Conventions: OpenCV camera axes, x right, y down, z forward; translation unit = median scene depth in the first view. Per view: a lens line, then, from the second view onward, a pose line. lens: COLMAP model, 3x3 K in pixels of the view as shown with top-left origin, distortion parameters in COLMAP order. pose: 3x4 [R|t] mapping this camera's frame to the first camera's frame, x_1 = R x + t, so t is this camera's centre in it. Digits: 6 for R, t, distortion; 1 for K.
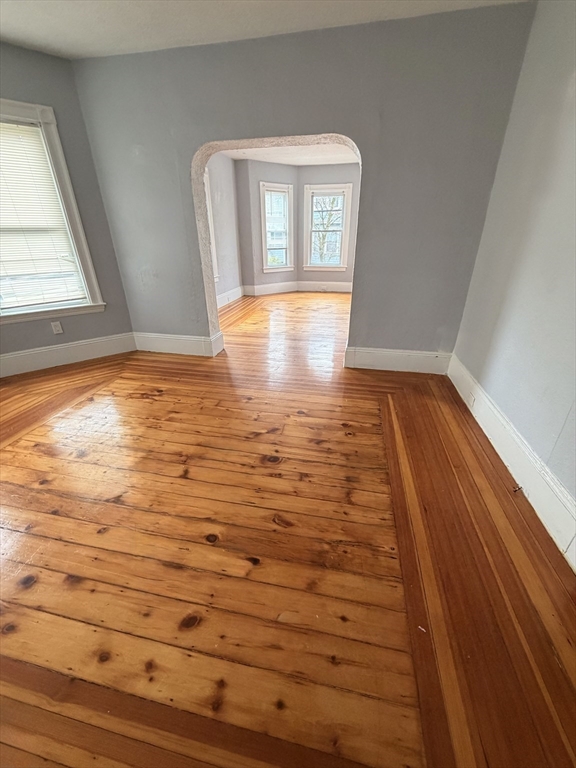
lens RADIAL K [[306.7, 0, 289.4], [0, 306.7, 379.2], [0, 0, 1]] dist [0.008266, 0.000118]
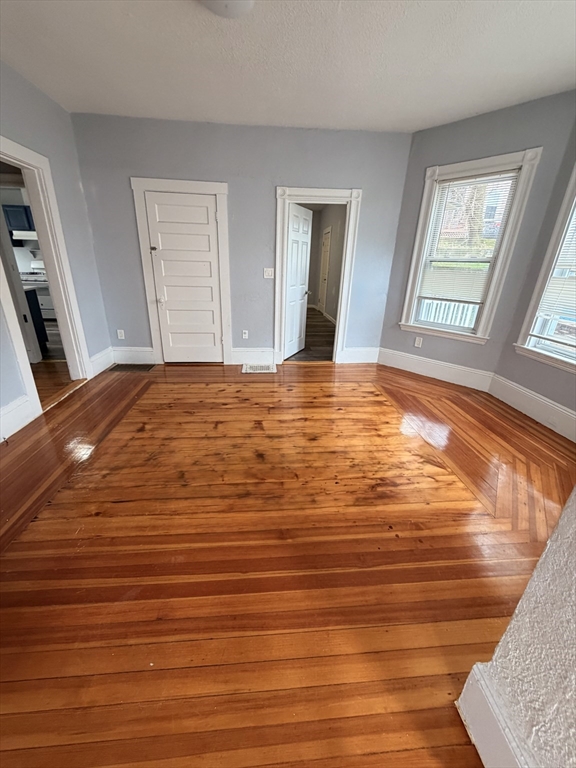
lens RADIAL K [[306.7, 0, 285.8], [0, 306.7, 383.3], [0, 0, 1]] dist [0.008266, 0.000118]
pose [[-0.962904, 0.079748, -0.257790, -0.022853], [-0.135770, 0.682419, 0.718242, -0.198516], [0.233199, 0.726598, -0.646276, 0.416917]]
